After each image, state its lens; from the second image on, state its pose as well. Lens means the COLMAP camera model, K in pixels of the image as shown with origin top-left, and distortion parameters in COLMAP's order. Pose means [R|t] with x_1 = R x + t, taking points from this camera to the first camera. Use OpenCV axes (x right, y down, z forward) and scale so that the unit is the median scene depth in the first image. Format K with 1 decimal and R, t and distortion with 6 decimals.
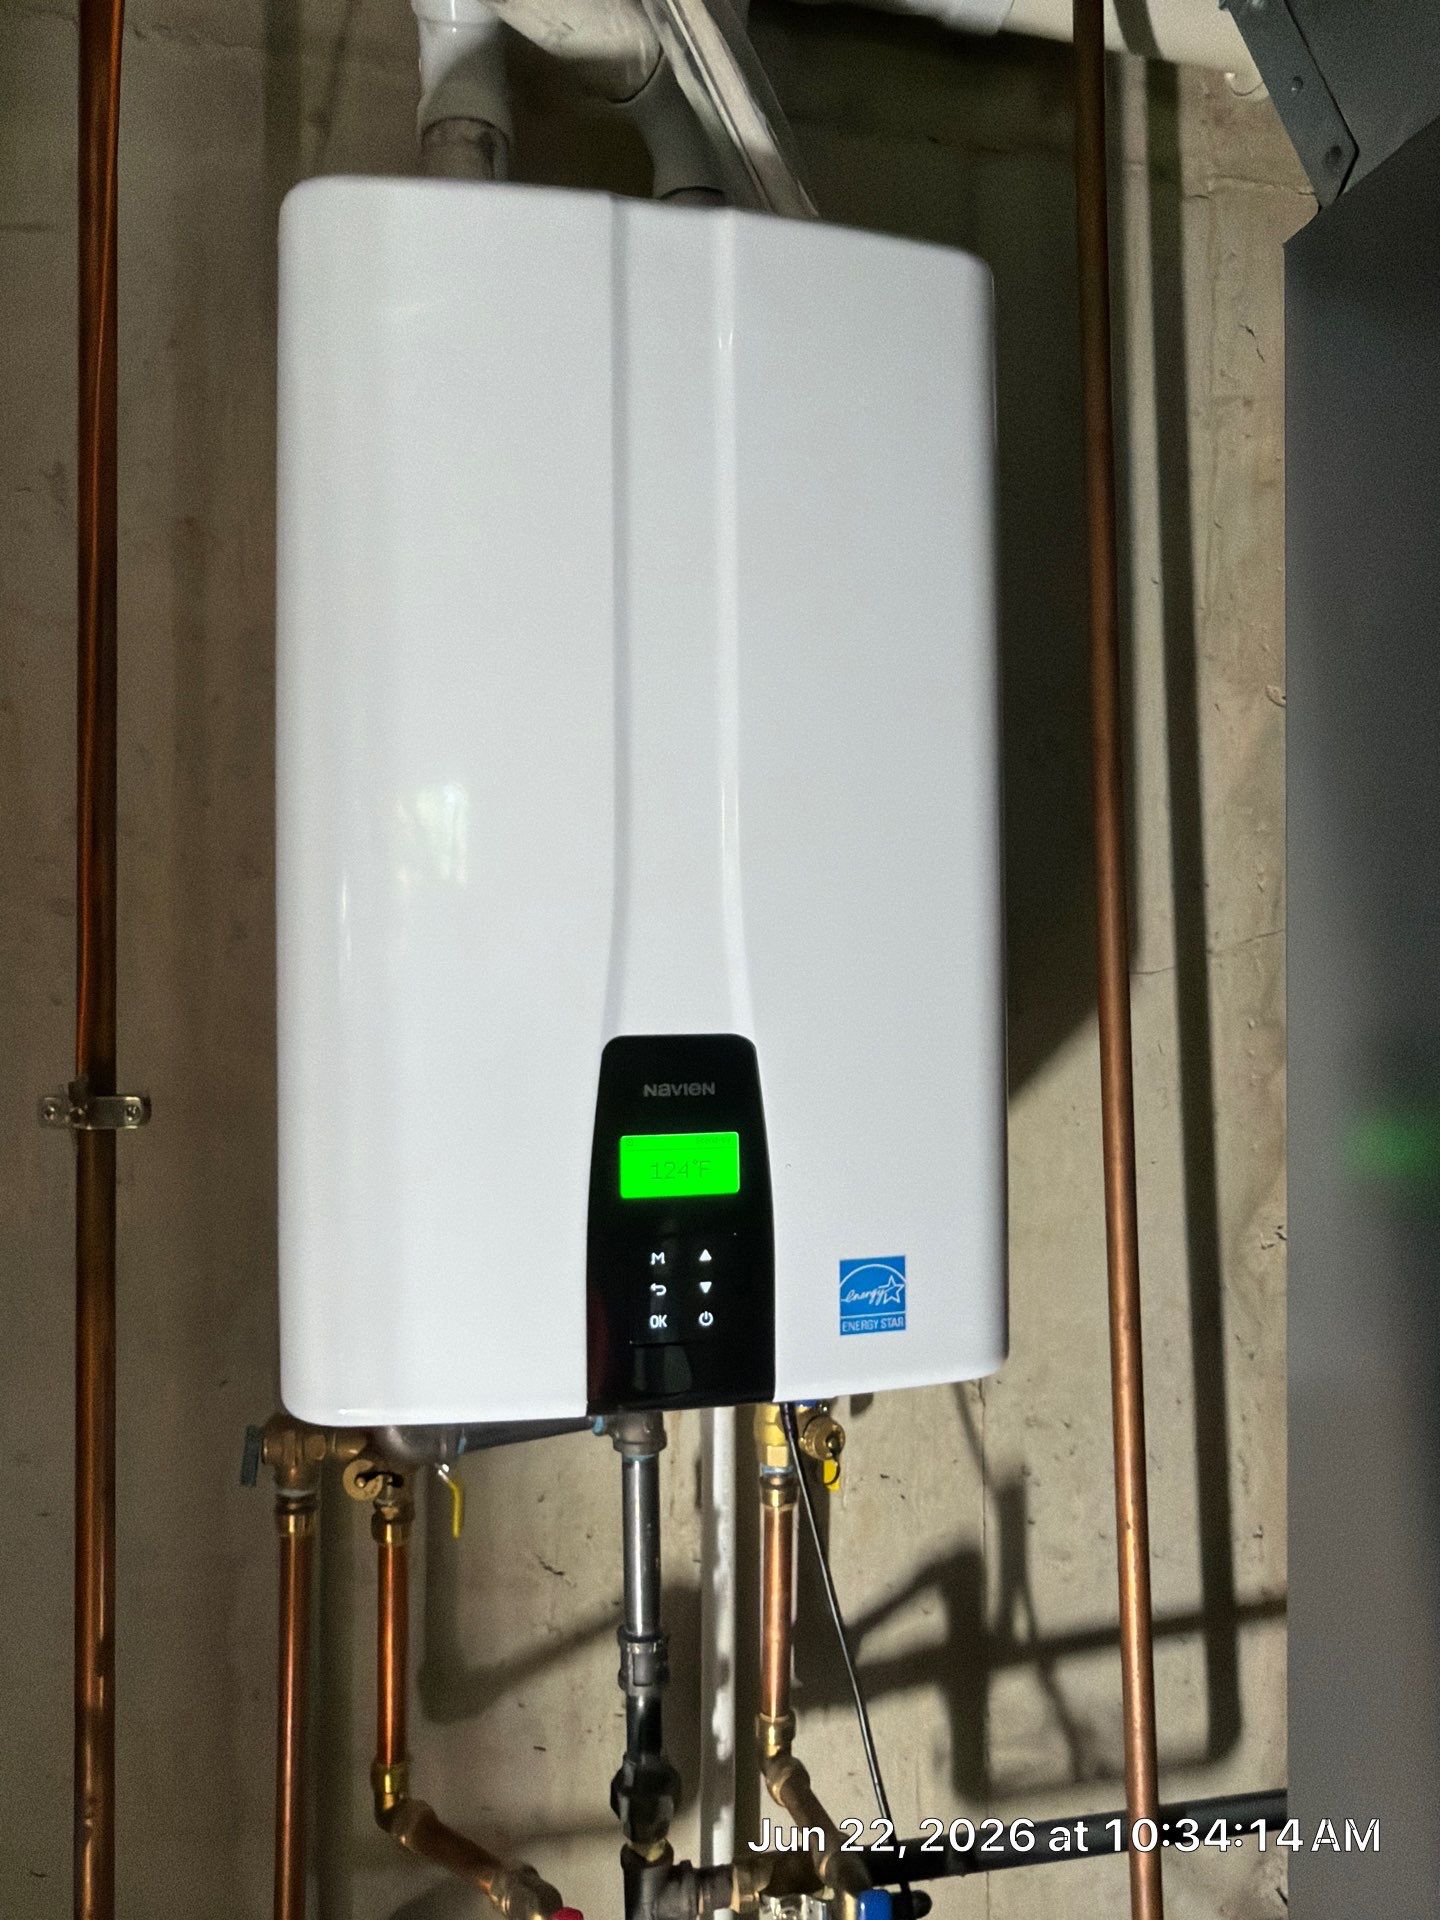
lens RADIAL K [[1443.4, 0, 757.4], [0, 1443.4, 961.6], [0, 0, 1]] dist [0.003946, 0.005508]
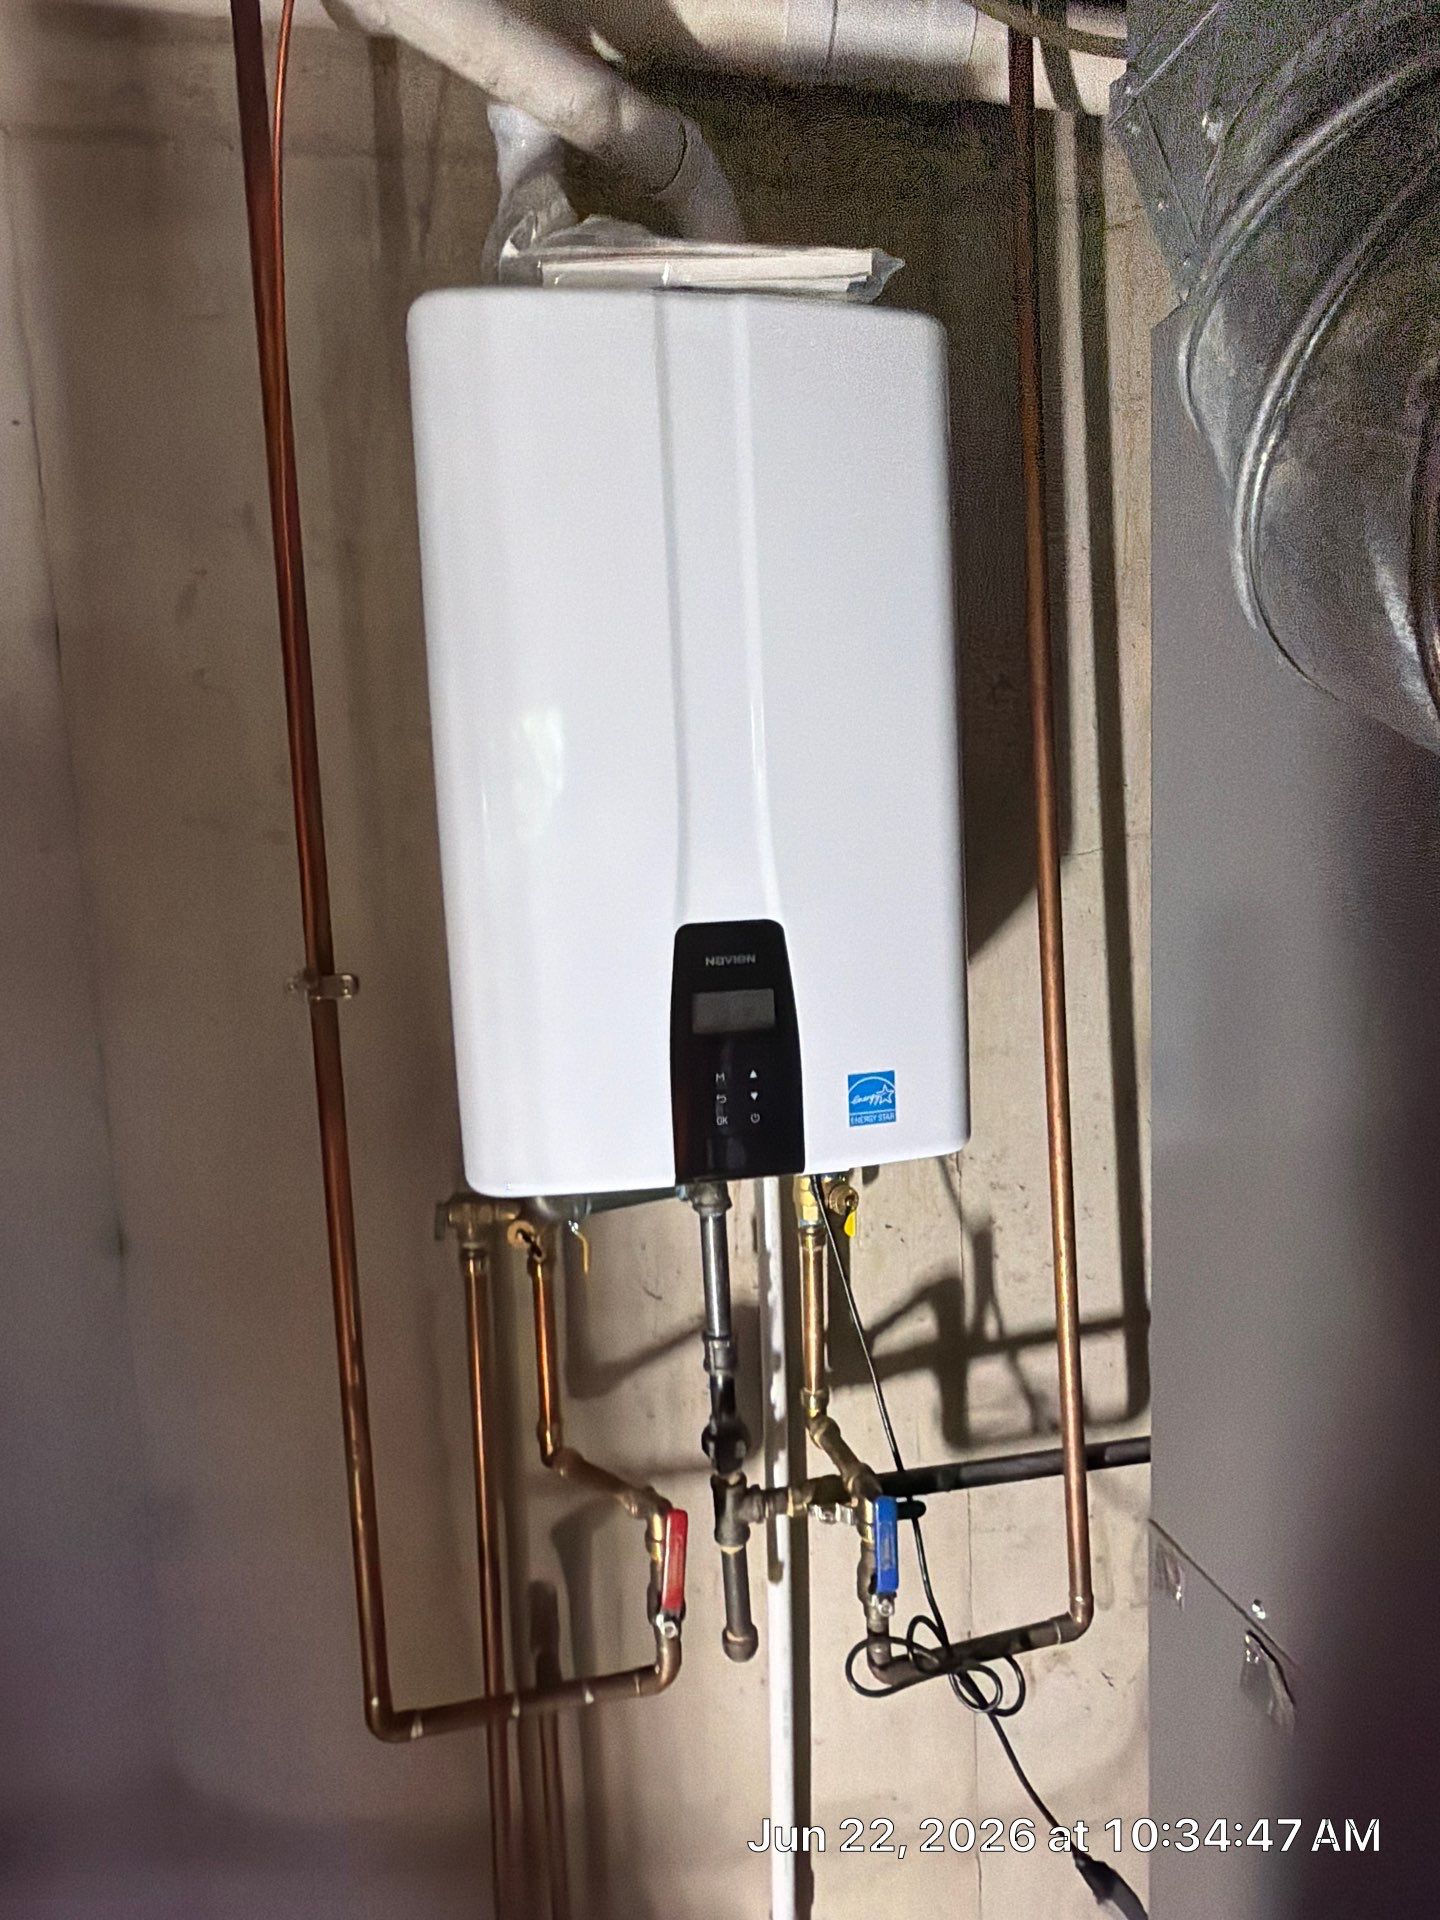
lens RADIAL K [[1235.3, 0, 743.1], [0, 1235.3, 959.3], [0, 0, 1]] dist [-0.001385, 0.027188]
pose [[0.998500, -0.032910, -0.043766, 0.009384], [0.037588, 0.993136, 0.110758, -0.037256], [0.039821, -0.112236, 0.992883, -0.166007]]
